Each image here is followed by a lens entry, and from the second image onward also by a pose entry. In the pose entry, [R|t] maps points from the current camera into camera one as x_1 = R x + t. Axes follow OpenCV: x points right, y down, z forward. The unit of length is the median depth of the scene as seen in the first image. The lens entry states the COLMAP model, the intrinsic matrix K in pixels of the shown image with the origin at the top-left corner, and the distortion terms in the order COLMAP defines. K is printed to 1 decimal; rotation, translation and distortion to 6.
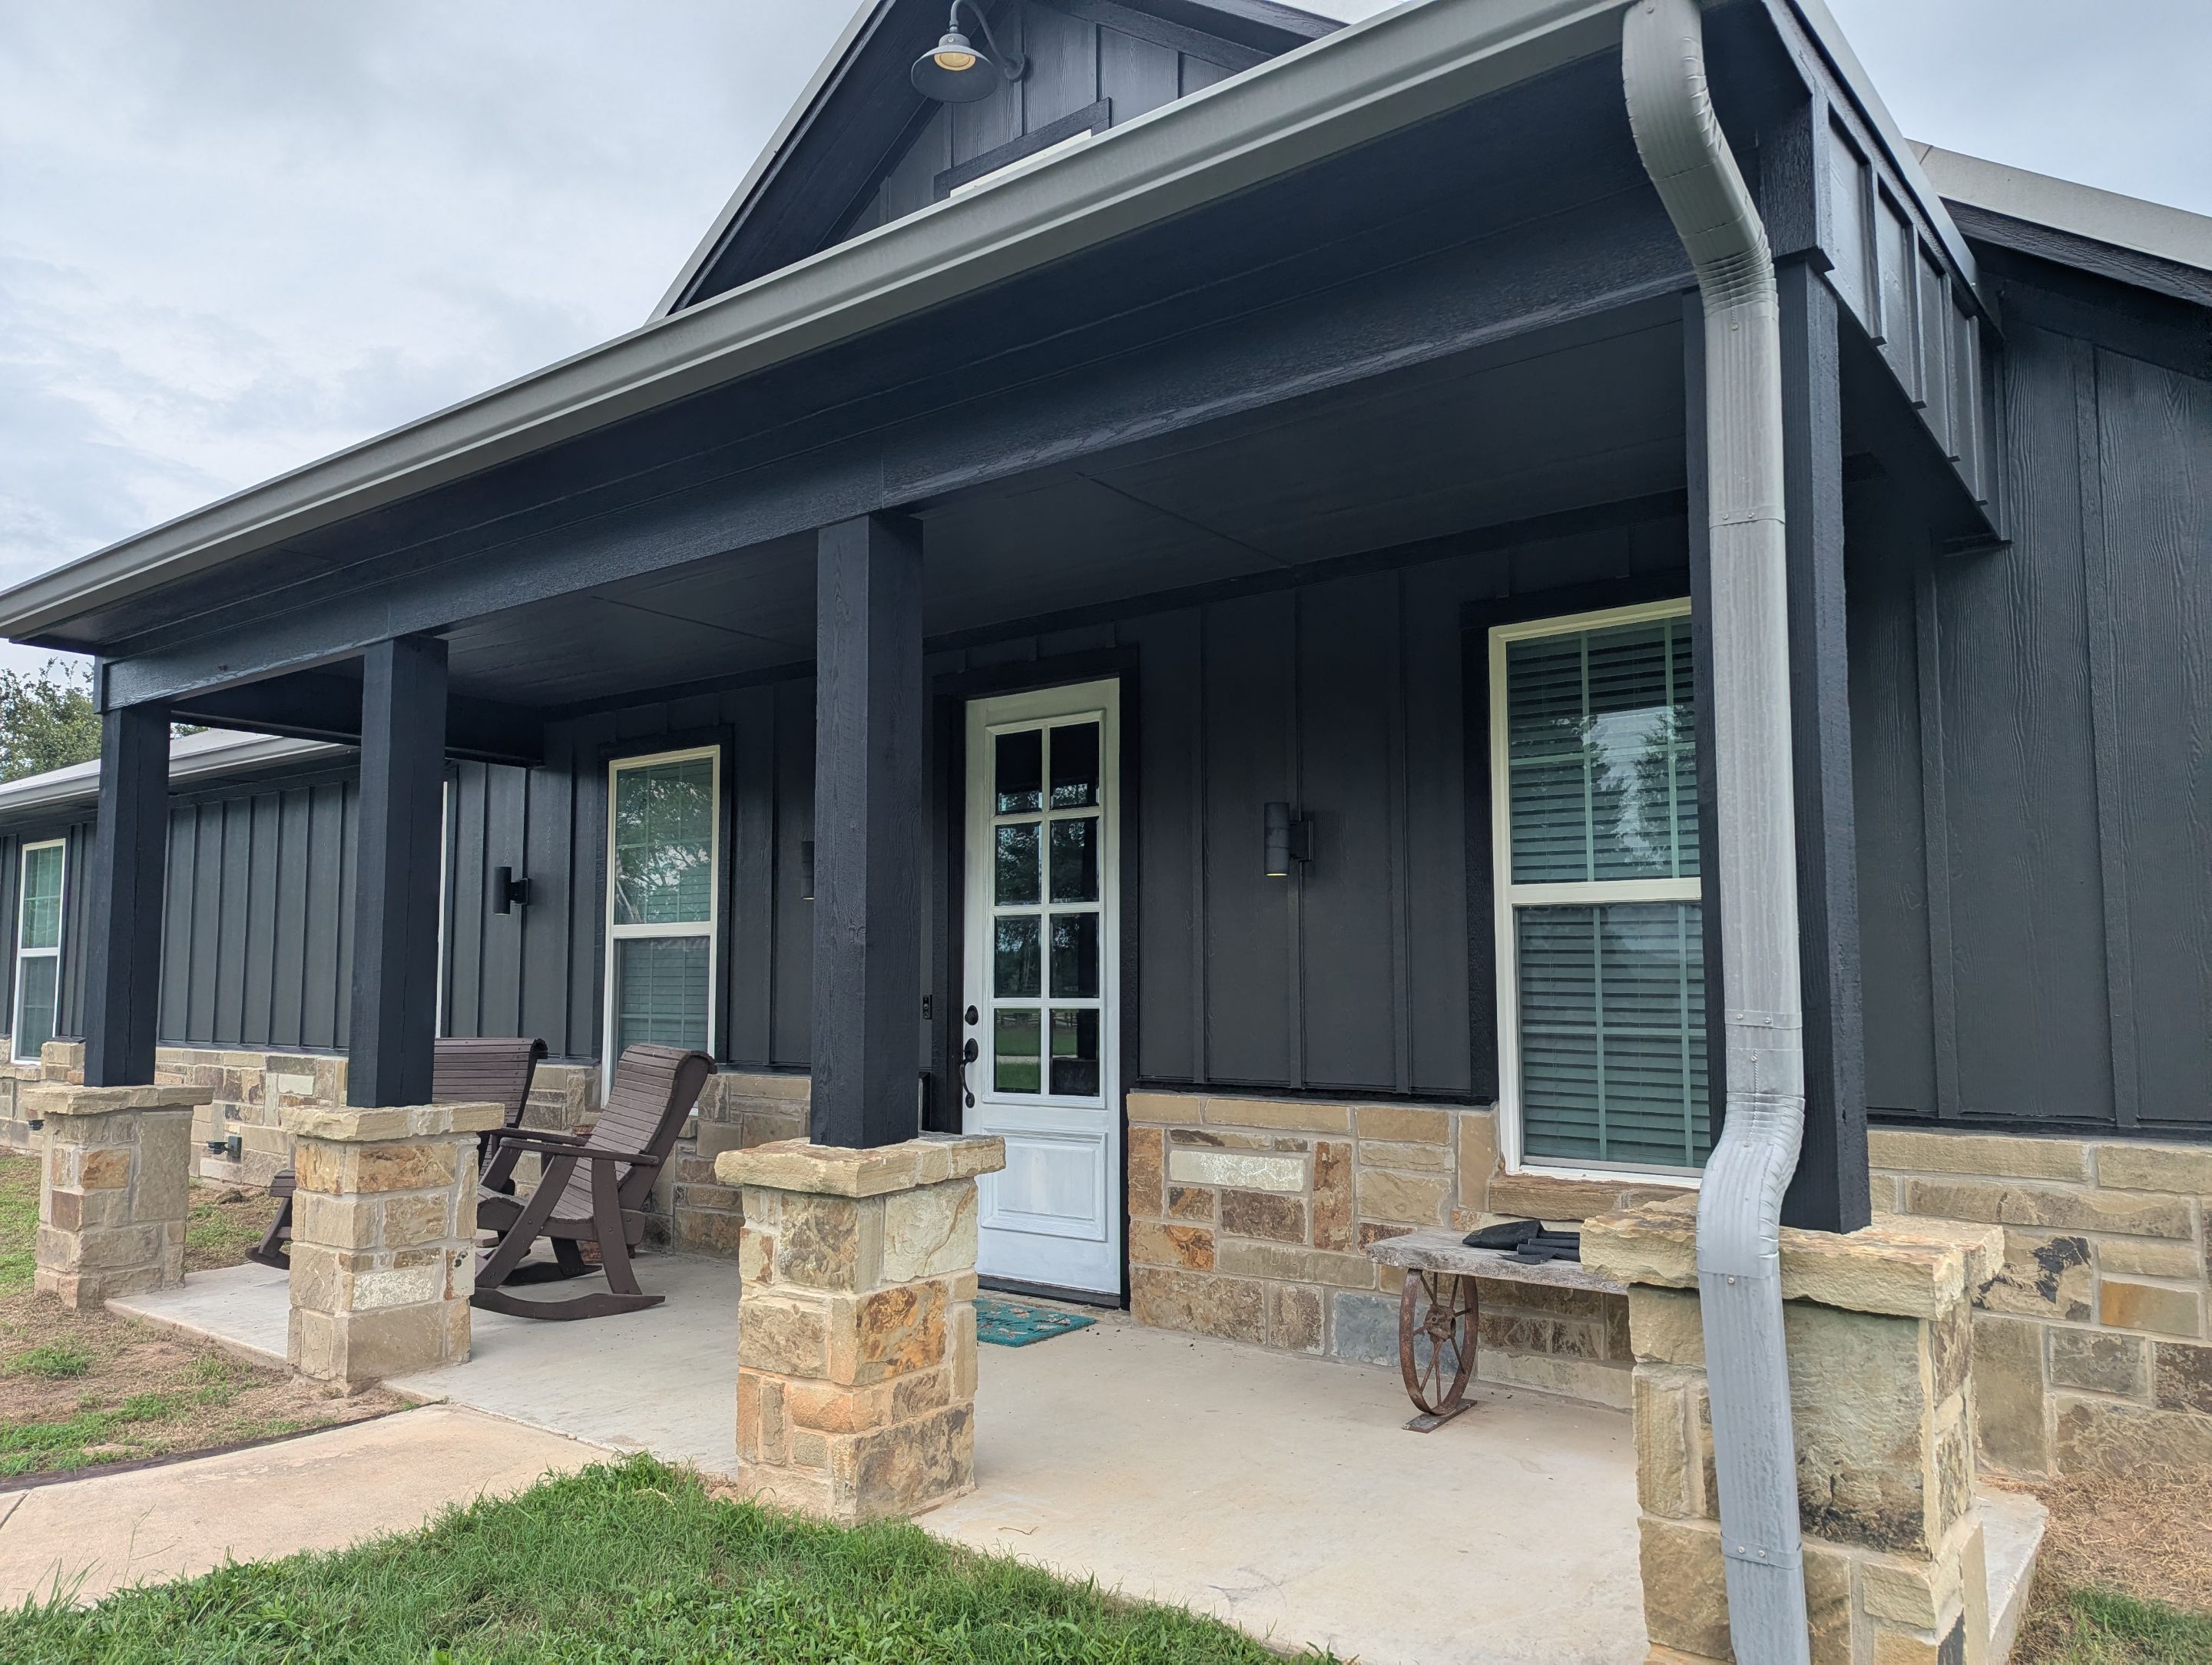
lens RADIAL K [[1552.2, 0, 1085.8], [0, 1552.2, 851.4], [0, 0, 1]] dist [0.055759, -0.041854]
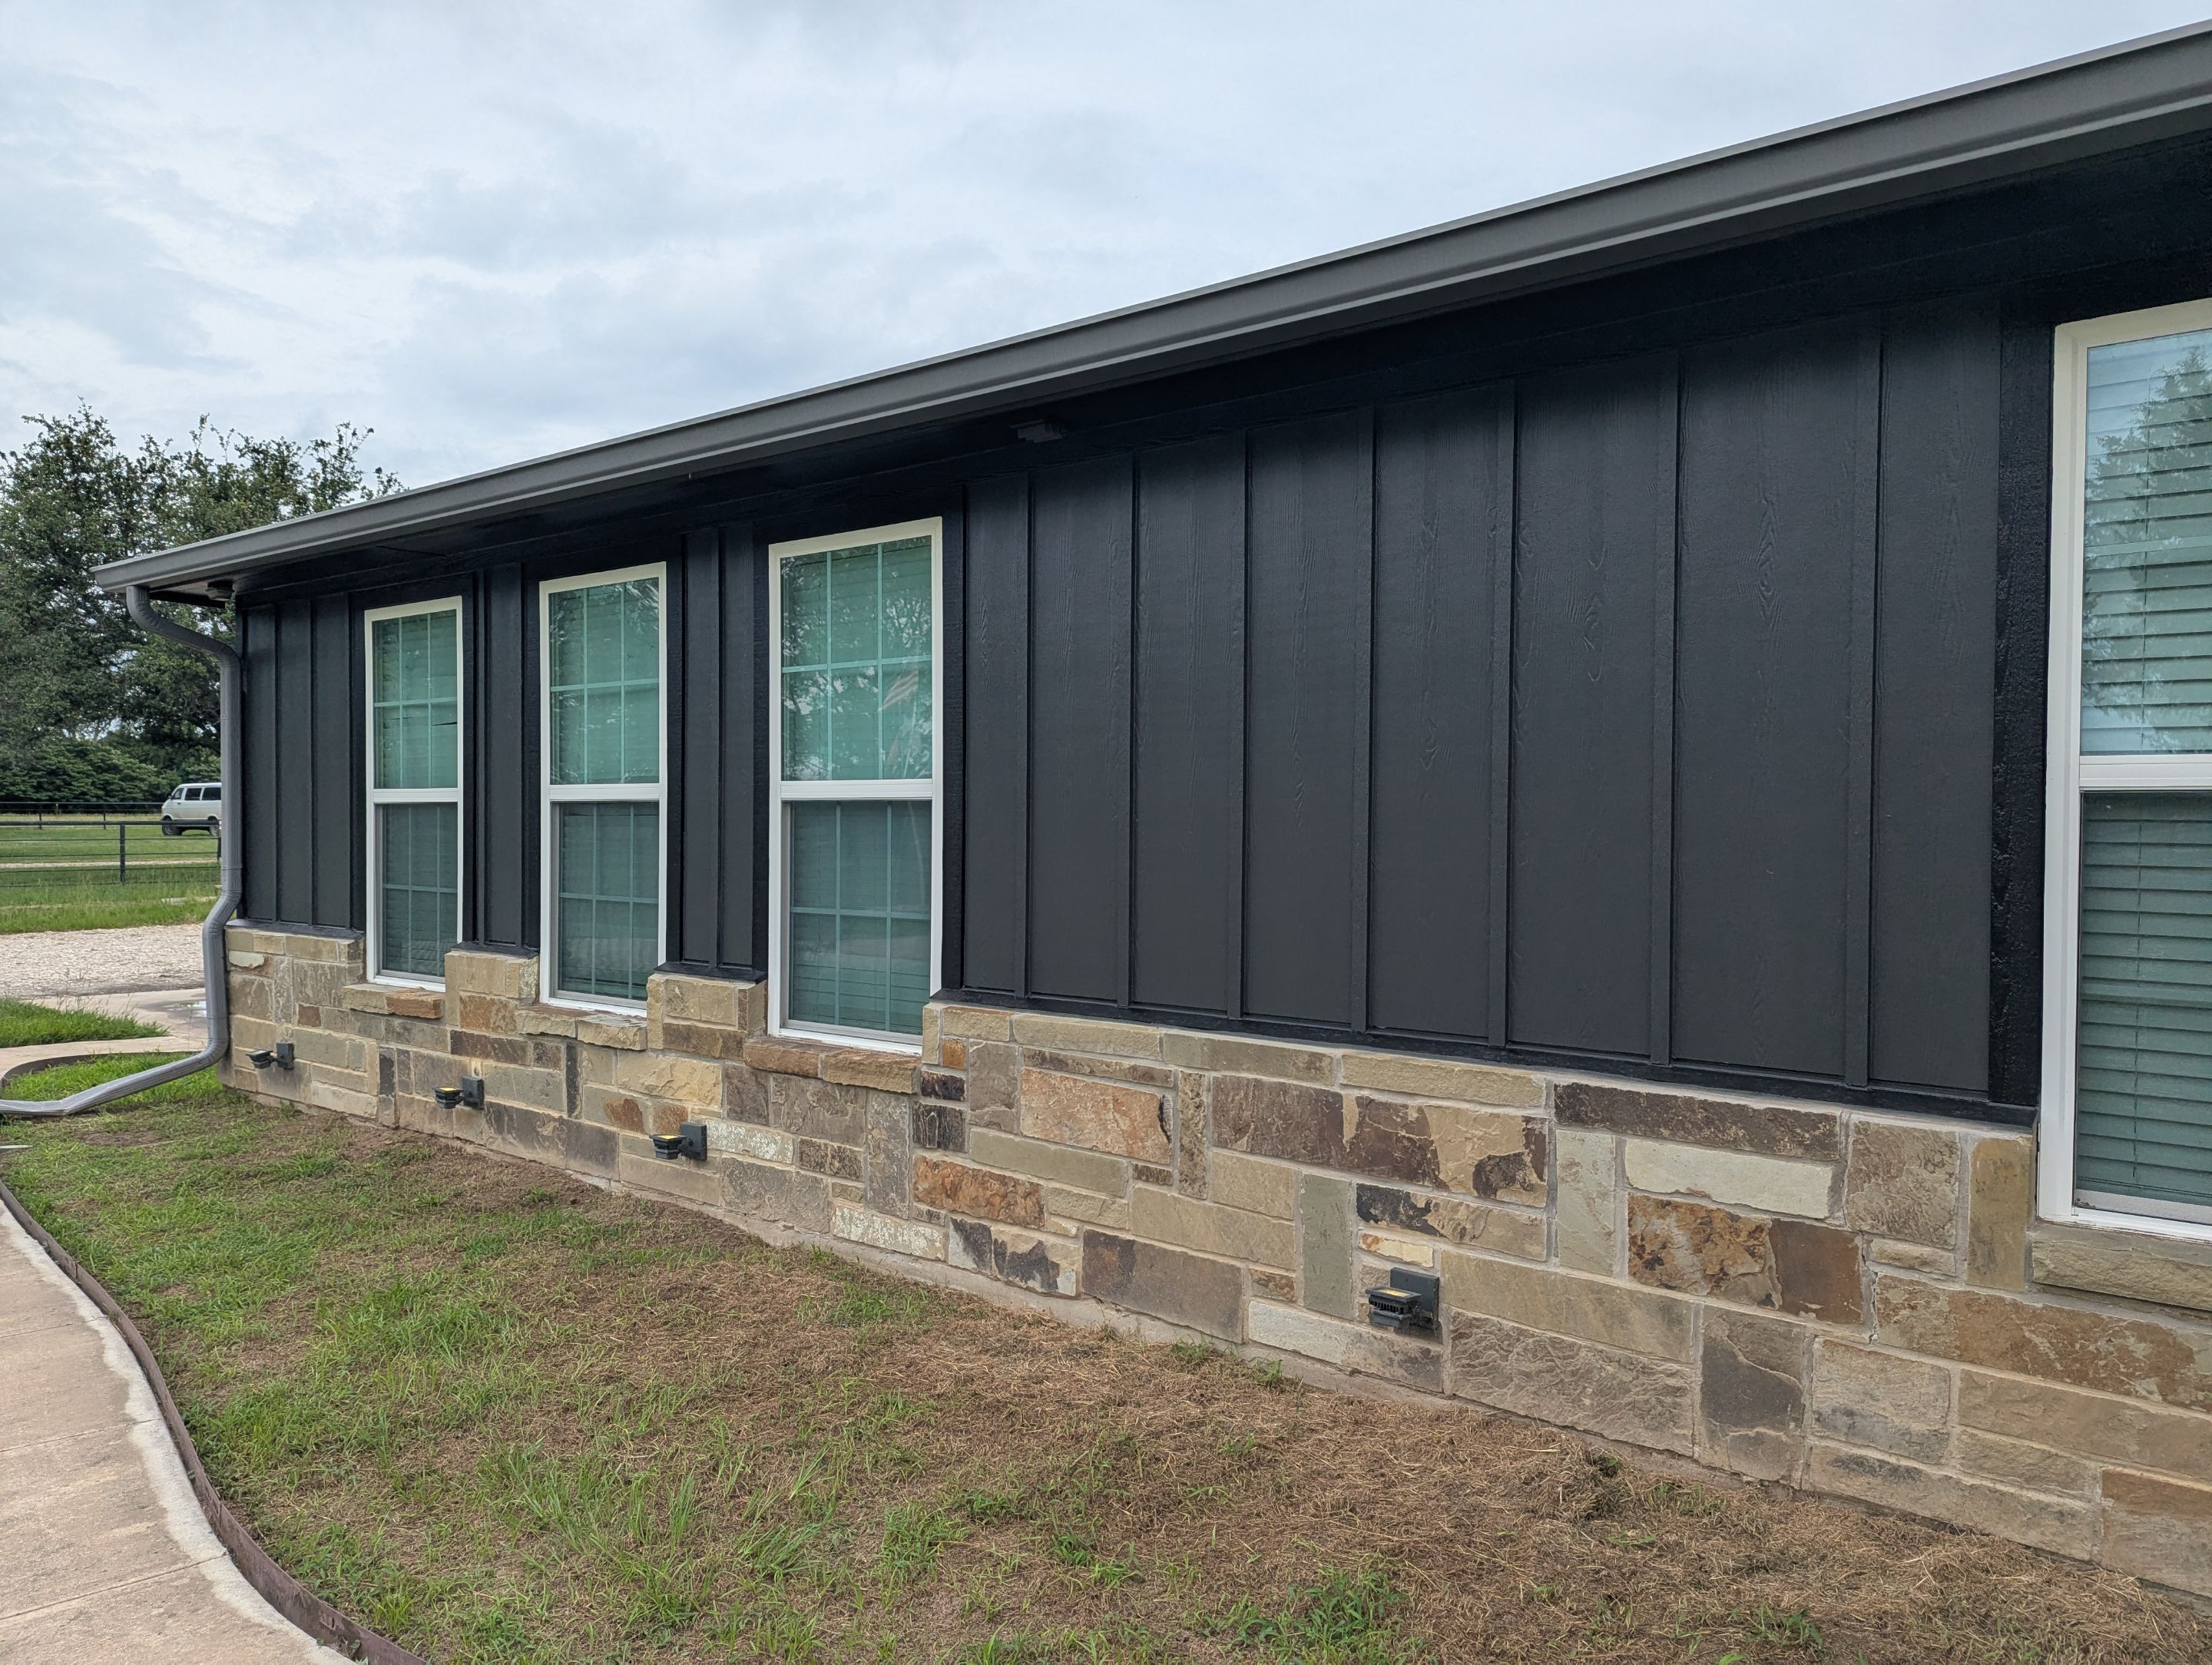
lens RADIAL K [[1508.4, 0, 1128.5], [0, 1508.4, 839.0], [0, 0, 1]] dist [0.012717, -0.013278]
pose [[0.999917, 0.012830, 0.001218, -1.086986], [-0.012888, 0.995119, 0.097832, 0.069491], [0.000043, -0.097840, 0.995202, 1.137203]]
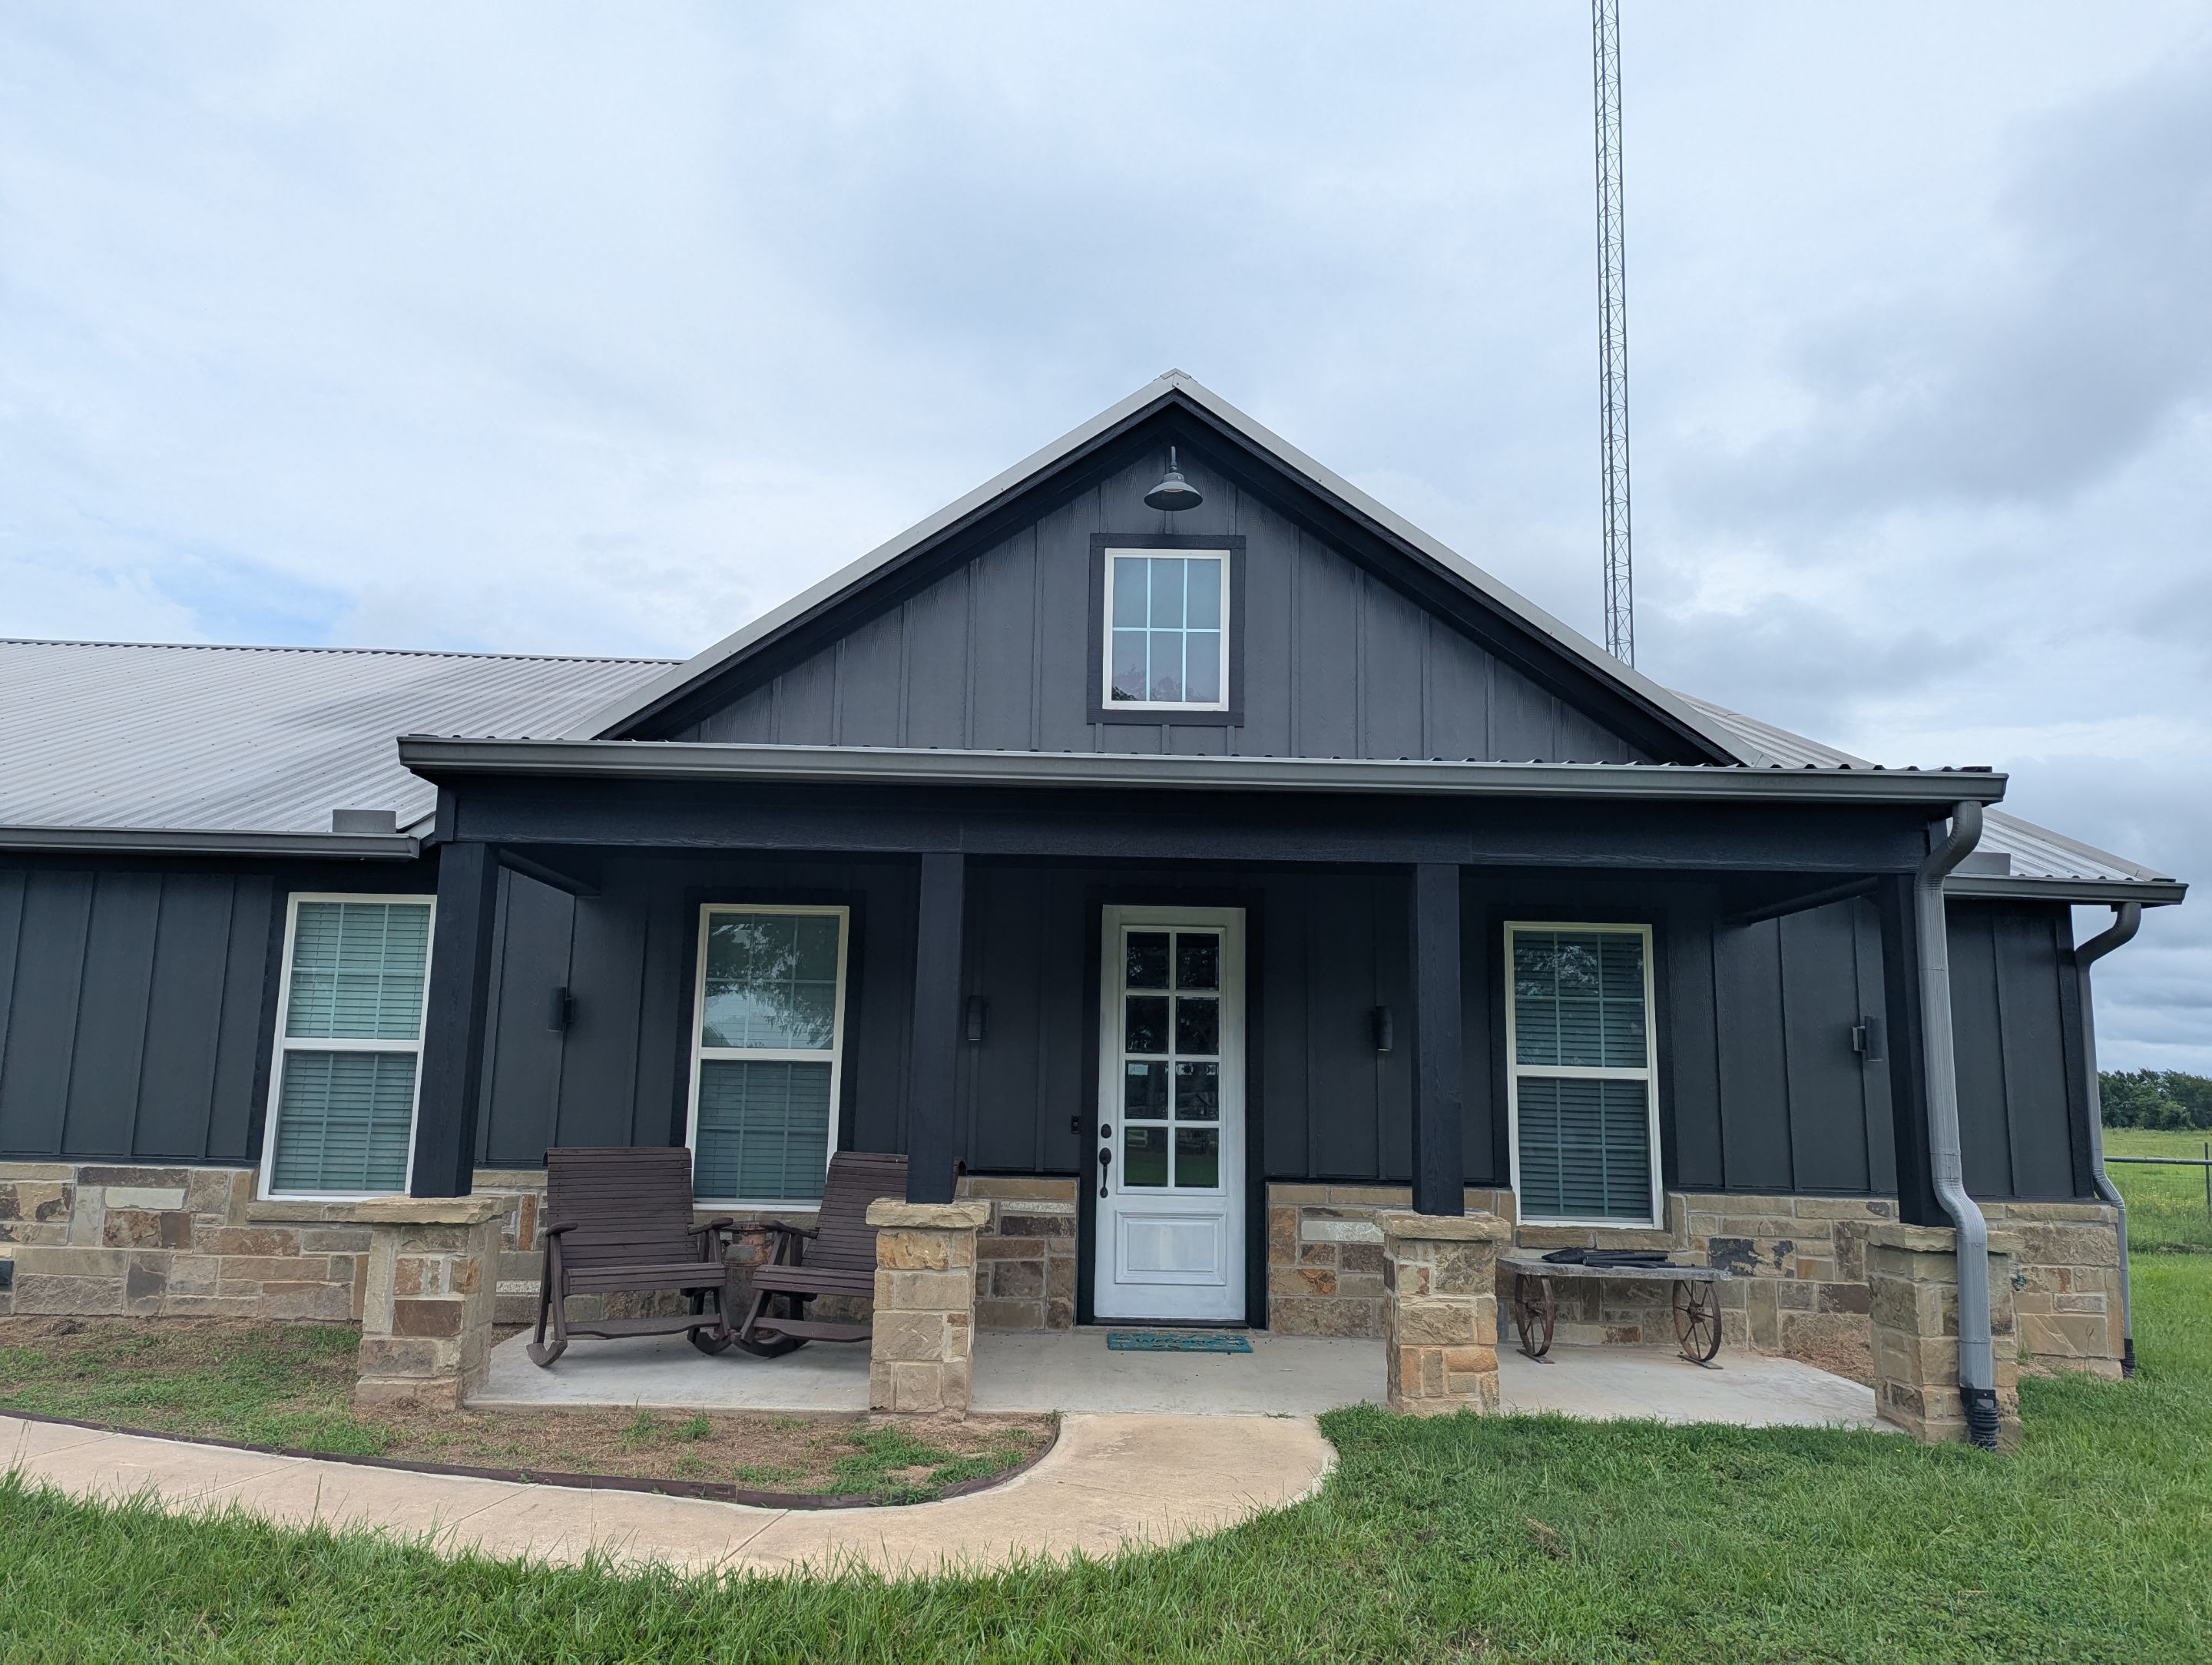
lens RADIAL K [[1552.2, 0, 1098.5], [0, 1552.2, 841.5], [0, 0, 1]] dist [0.055759, -0.041854]
pose [[0.783267, 0.115592, 0.610844, -1.110647], [-0.077676, 0.993059, -0.088319, -0.034040], [-0.616813, 0.021729, 0.786809, -0.123769]]
